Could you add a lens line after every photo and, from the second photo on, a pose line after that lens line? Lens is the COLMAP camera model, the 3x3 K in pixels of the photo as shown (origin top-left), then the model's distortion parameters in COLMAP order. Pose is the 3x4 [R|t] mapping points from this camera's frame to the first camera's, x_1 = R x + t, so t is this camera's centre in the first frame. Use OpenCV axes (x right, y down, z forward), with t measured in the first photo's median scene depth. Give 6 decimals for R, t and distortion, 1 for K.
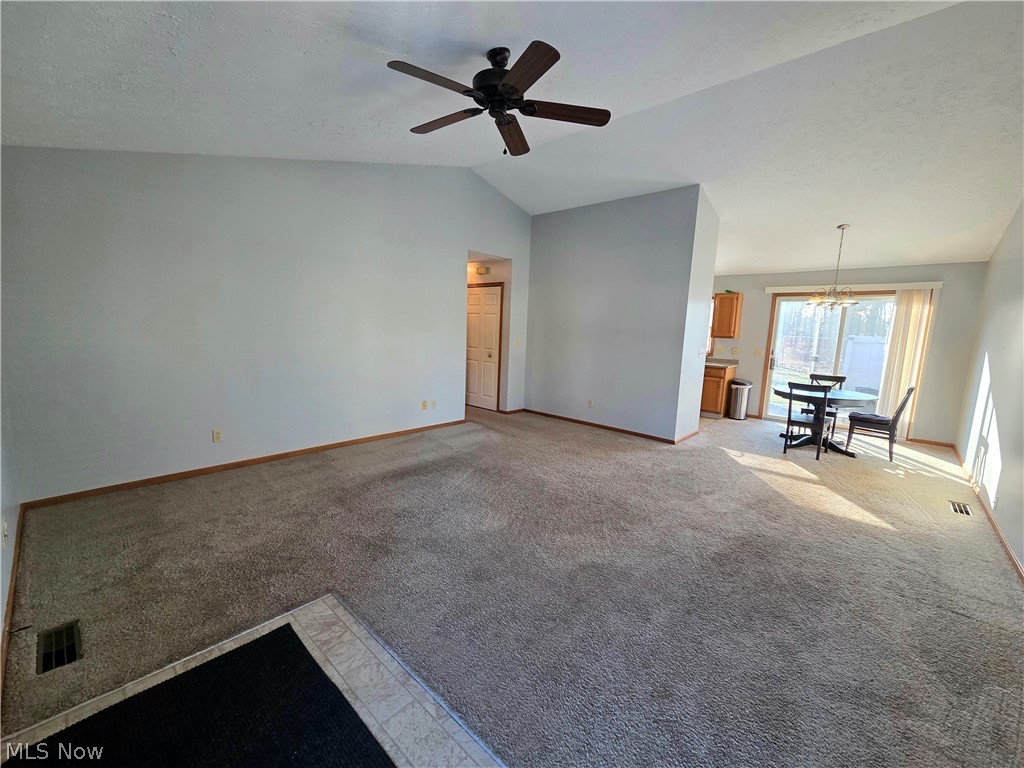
lens RADIAL K [[414.9, 0, 508.9], [0, 414.9, 384.2], [0, 0, 1]] dist [-0.000001, -0.000544]
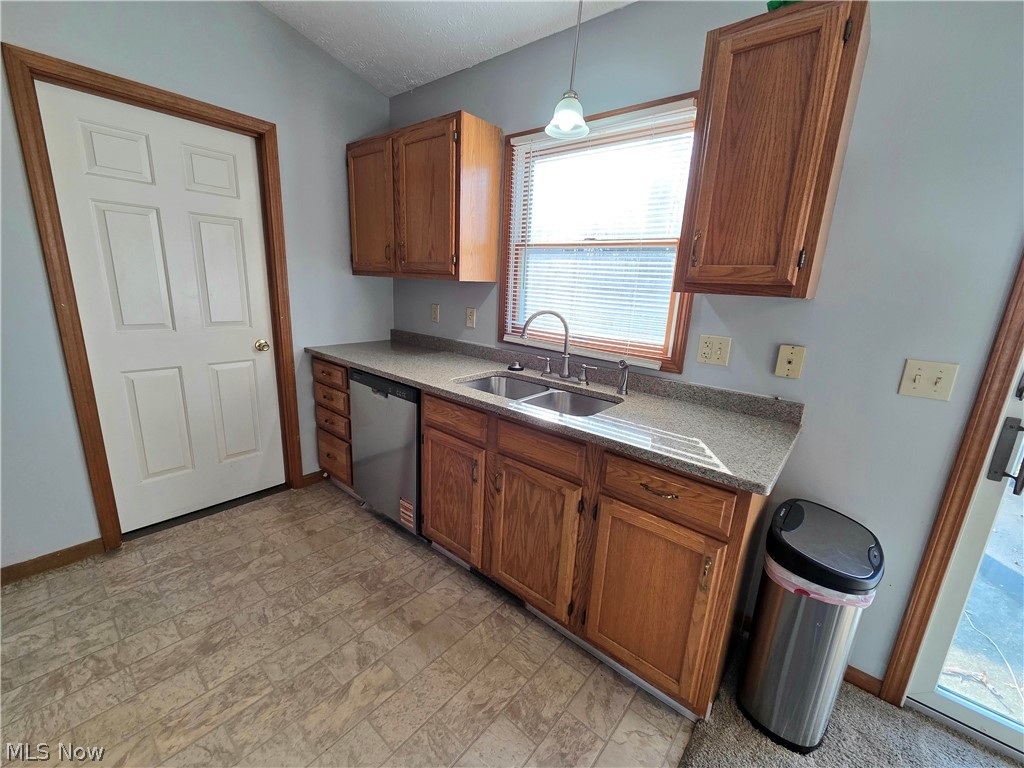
lens RADIAL K [[414.9, 0, 508.9], [0, 414.9, 384.2], [0, 0, 1]] dist [-0.000001, -0.000544]
pose [[0.999430, 0.004903, 0.033412, 0.525919], [-0.008209, 0.994998, 0.099555, -0.114452], [-0.032756, -0.099772, 0.994471, 1.048824]]
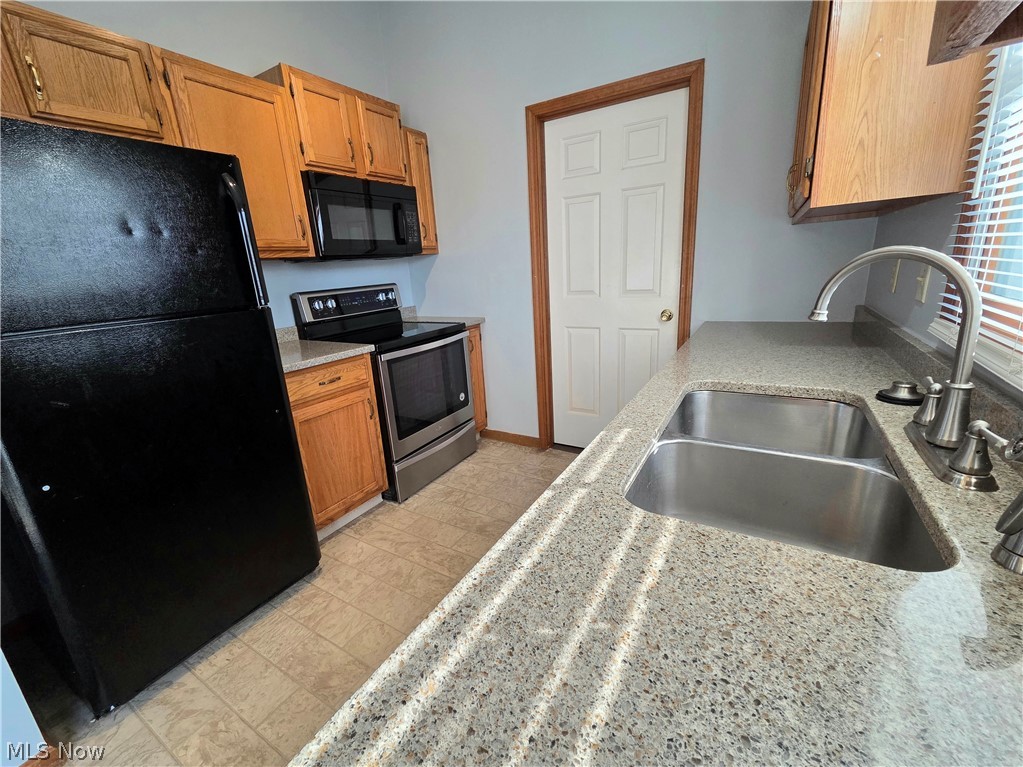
lens RADIAL K [[423.5, 0, 507.7], [0, 423.5, 386.7], [0, 0, 1]] dist [-0.000344, -0.012215]
pose [[0.187213, 0.223092, -0.956651, 0.678381], [-0.069489, 0.974438, 0.213641, -0.119307], [0.979859, 0.026480, 0.197930, 1.256948]]
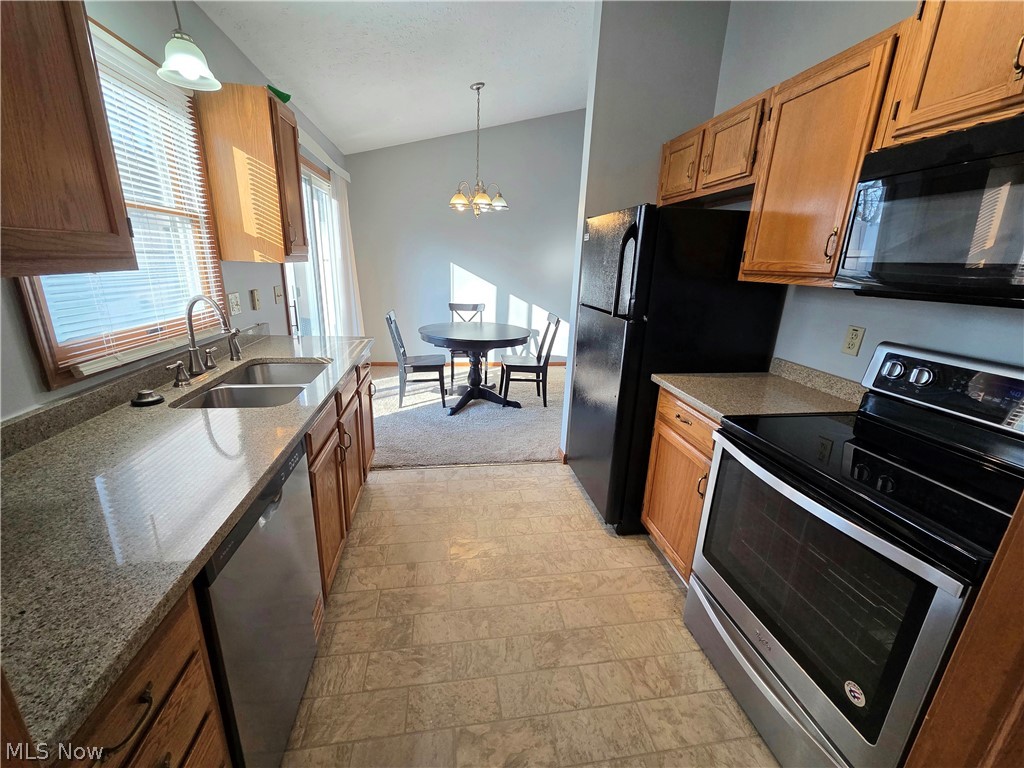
lens RADIAL K [[414.9, 0, 508.9], [0, 414.9, 384.2], [0, 0, 1]] dist [-0.000001, -0.000544]
pose [[-0.773677, -0.240006, 0.586363, 0.231844], [0.025947, 0.912696, 0.407814, -0.196247], [-0.633049, 0.330730, -0.699904, 1.480975]]
